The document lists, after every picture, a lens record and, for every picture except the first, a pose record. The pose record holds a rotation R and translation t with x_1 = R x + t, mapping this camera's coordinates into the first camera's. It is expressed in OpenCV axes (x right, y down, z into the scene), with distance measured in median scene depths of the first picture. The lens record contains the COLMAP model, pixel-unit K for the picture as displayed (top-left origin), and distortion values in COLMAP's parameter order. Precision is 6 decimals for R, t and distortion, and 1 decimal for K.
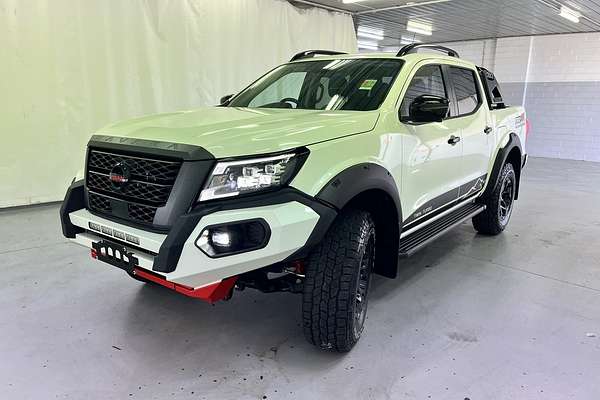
lens RADIAL K [[468.1, 0, 293.7], [0, 468.1, 199.2], [0, 0, 1]] dist [0.007386, 0.003764]
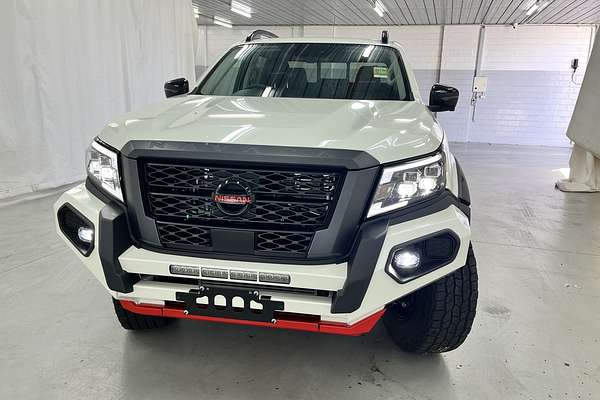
lens RADIAL K [[468.1, 0, 293.7], [0, 468.1, 199.2], [0, 0, 1]] dist [0.007386, 0.003764]
pose [[0.882375, -0.104682, 0.458754, -0.666456], [0.087186, 0.994430, 0.059222, -0.085138], [-0.462398, -0.012259, 0.886588, 0.330337]]
